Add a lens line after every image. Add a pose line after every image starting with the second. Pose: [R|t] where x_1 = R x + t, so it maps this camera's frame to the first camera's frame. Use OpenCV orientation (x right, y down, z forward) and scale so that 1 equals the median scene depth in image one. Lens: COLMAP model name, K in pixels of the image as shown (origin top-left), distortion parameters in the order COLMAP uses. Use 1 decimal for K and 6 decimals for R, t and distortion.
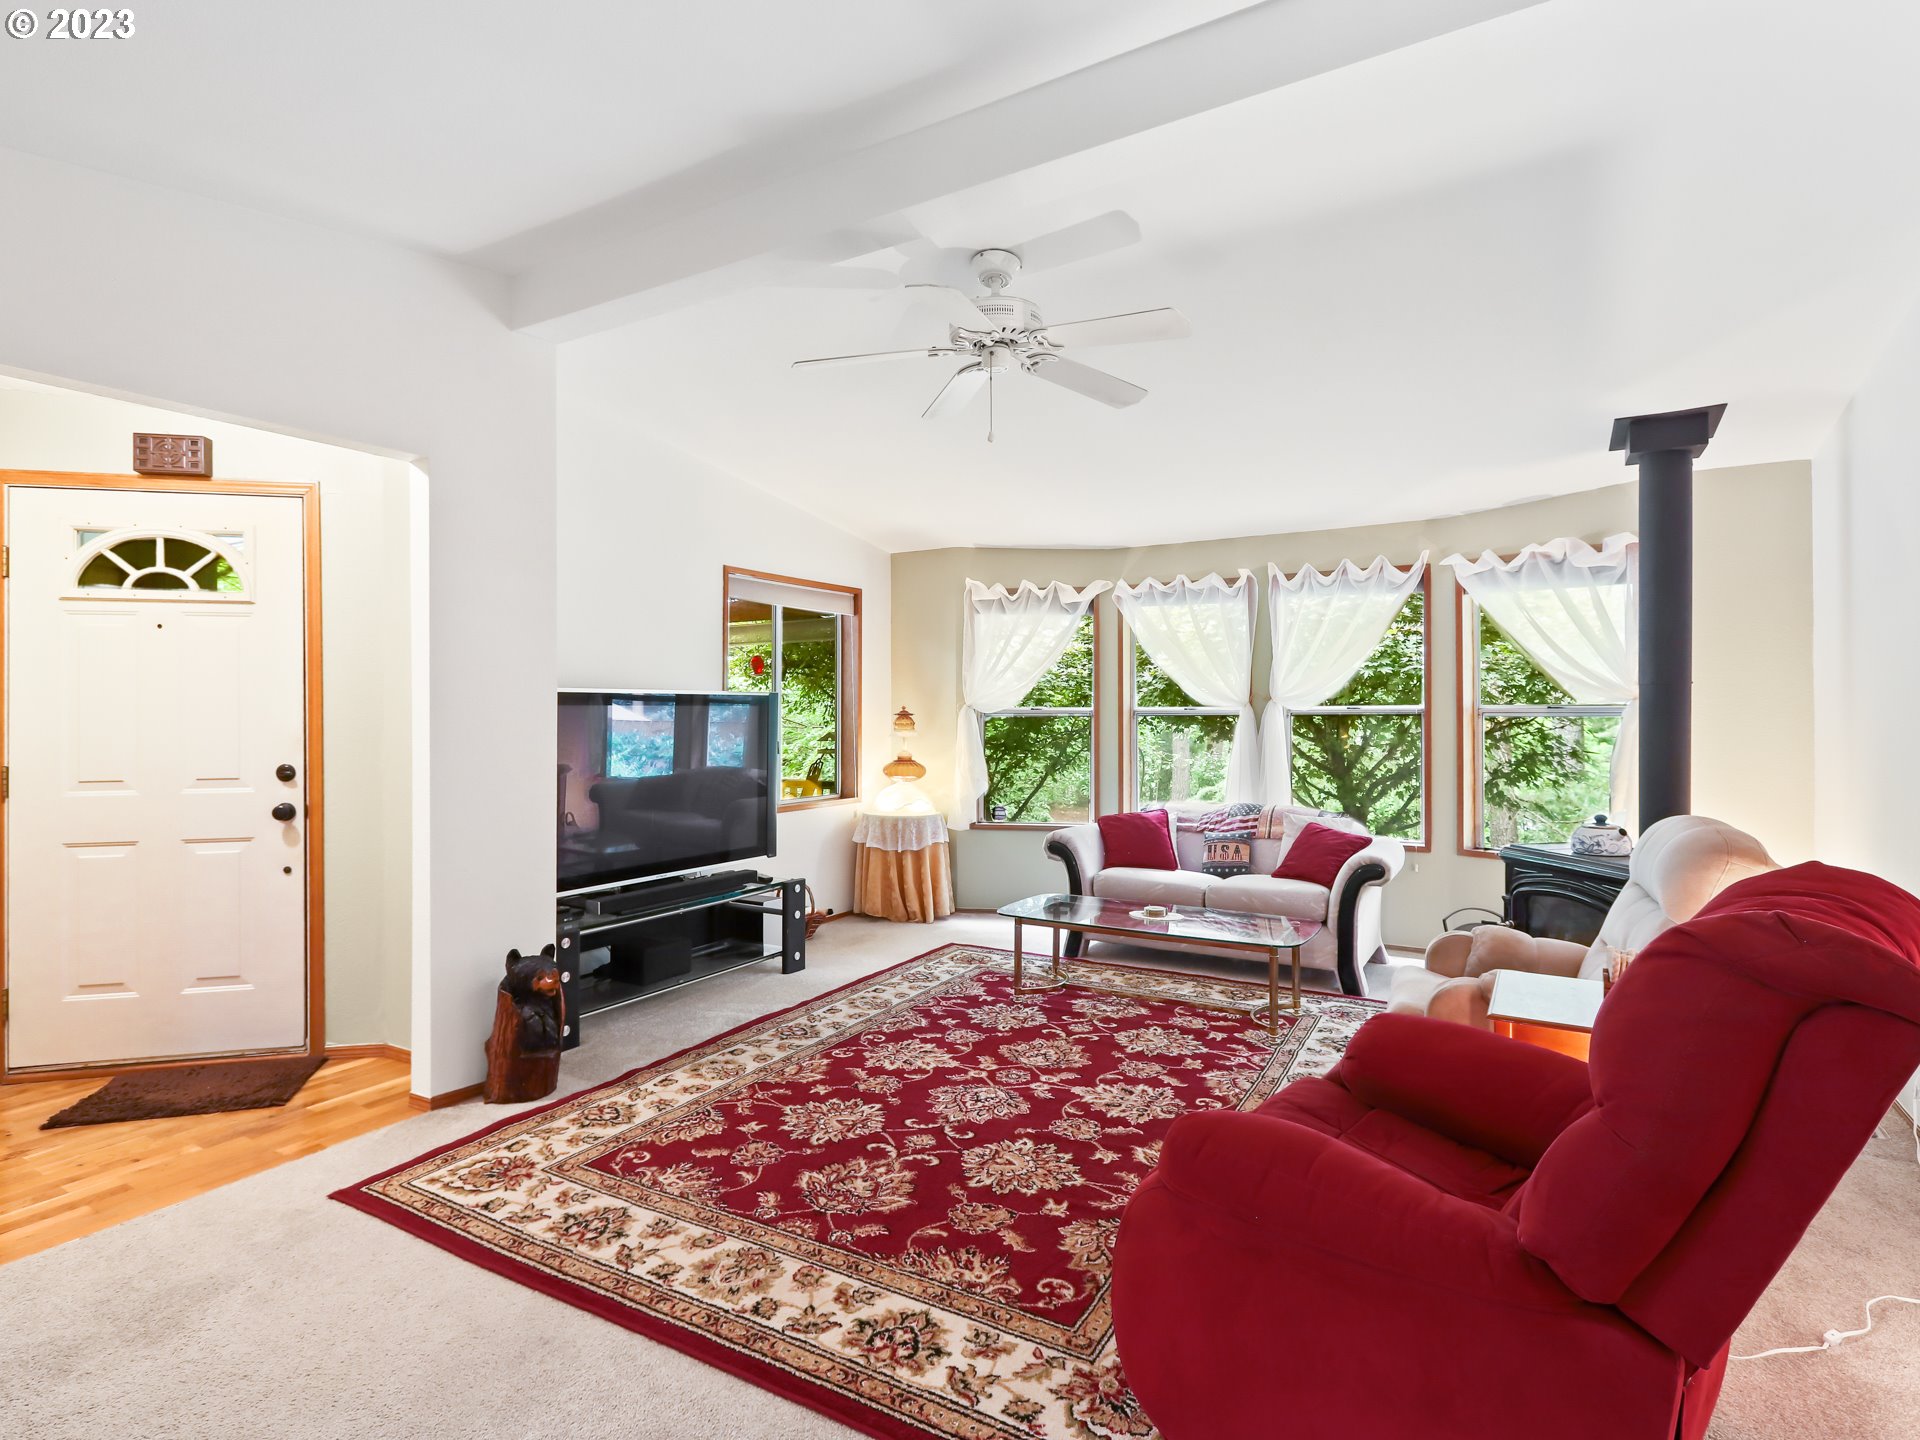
lens RADIAL K [[991.5, 0, 971.7], [0, 991.5, 709.5], [0, 0, 1]] dist [-0.002051, 0.003131]
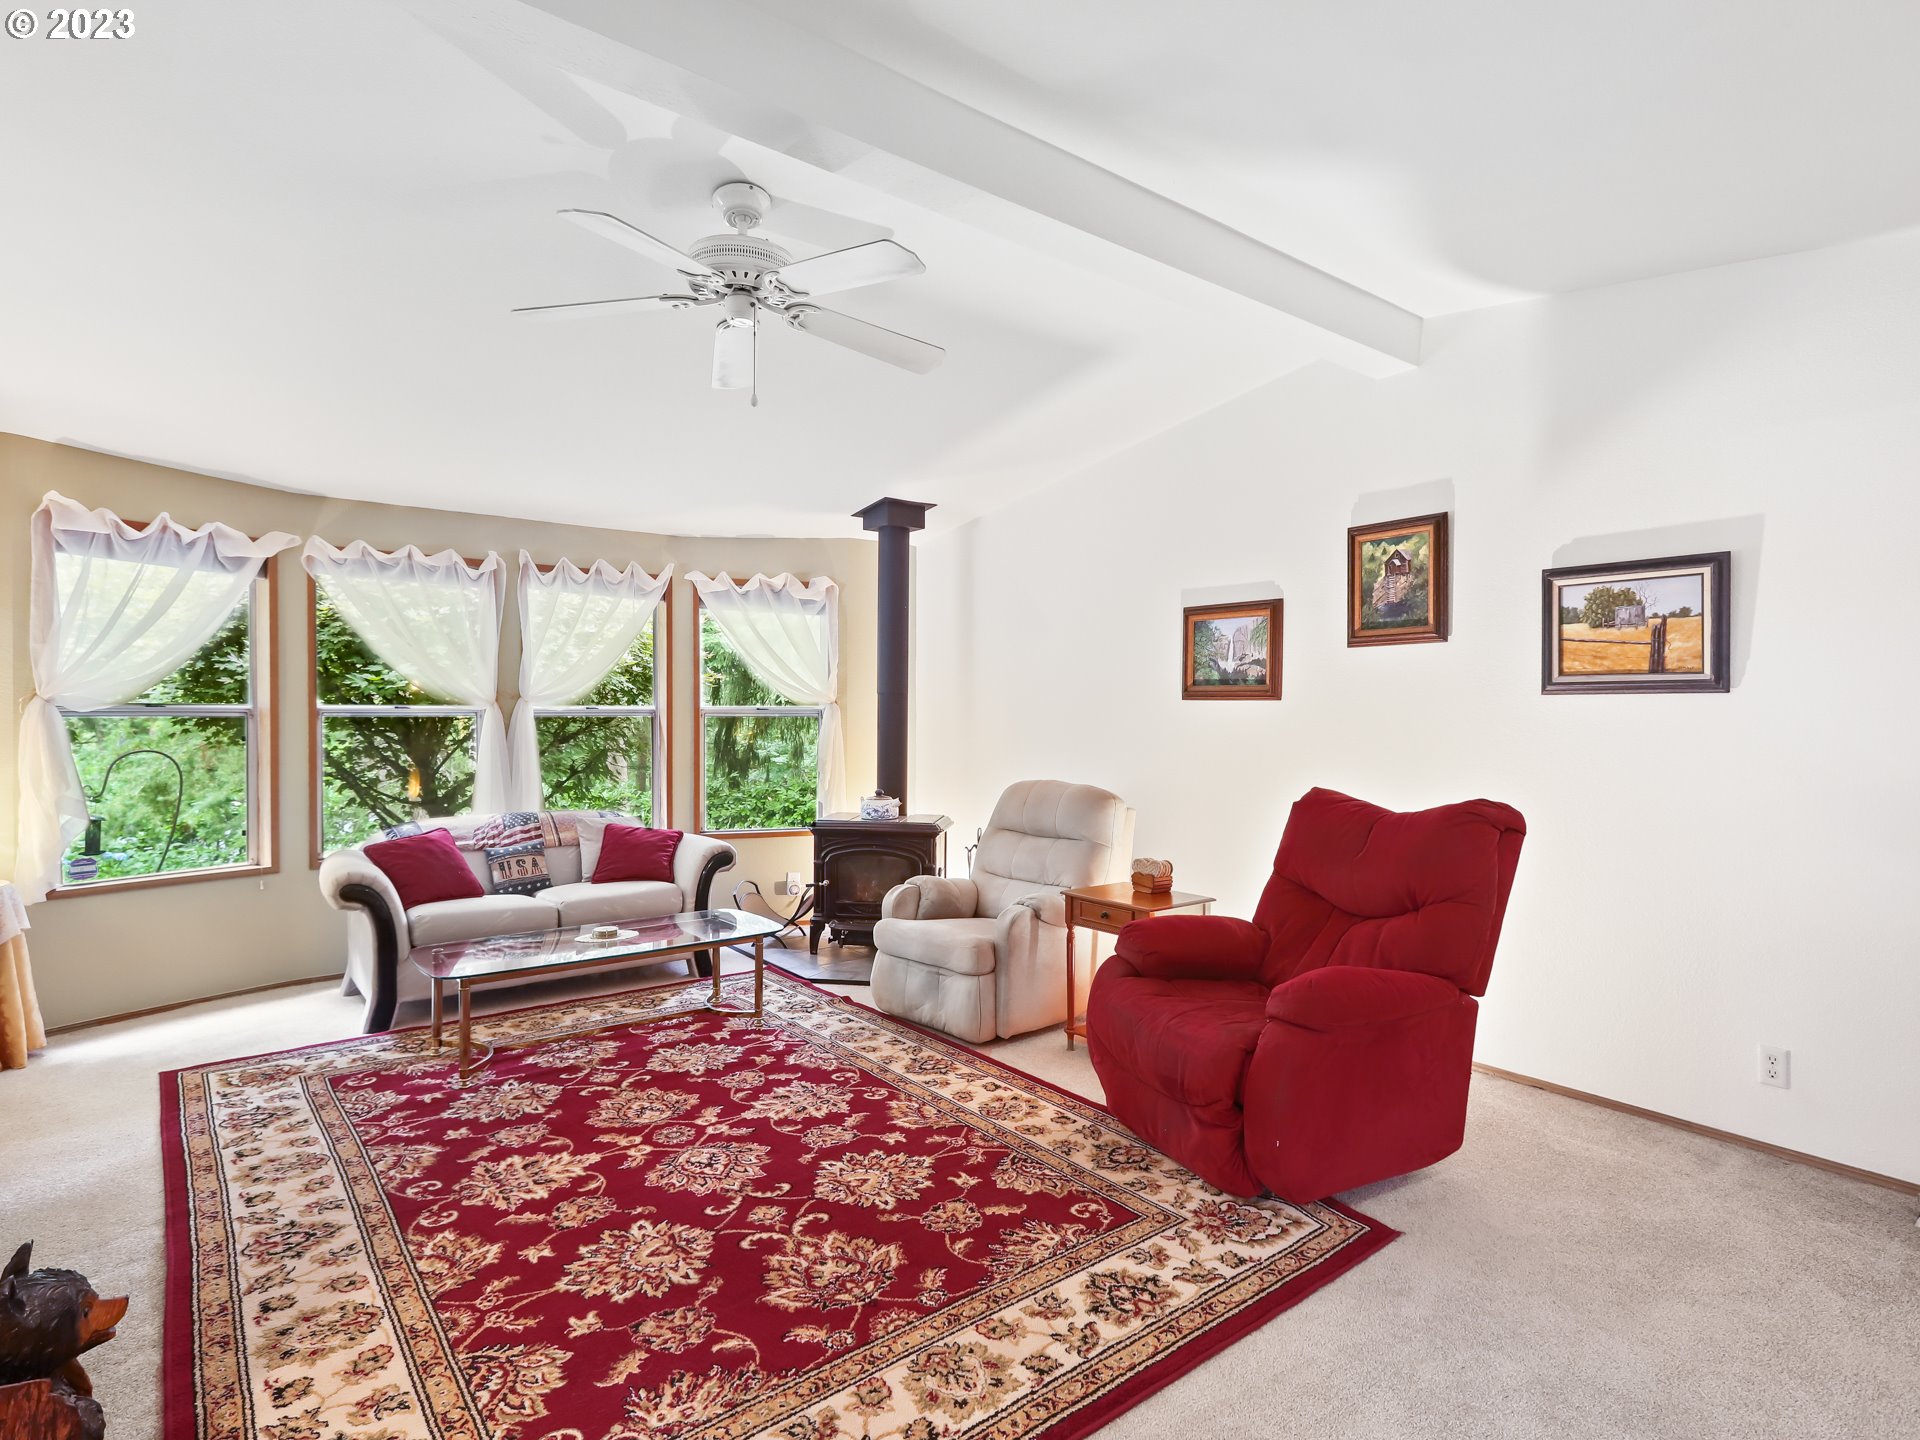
lens RADIAL K [[991.5, 0, 970.5], [0, 991.5, 726.5], [0, 0, 1]] dist [-0.002051, 0.003131]
pose [[0.369060, -0.011000, 0.929340, -0.598131], [-0.005648, 0.999885, 0.014078, 0.001477], [-0.929388, -0.010444, 0.368956, 0.405545]]
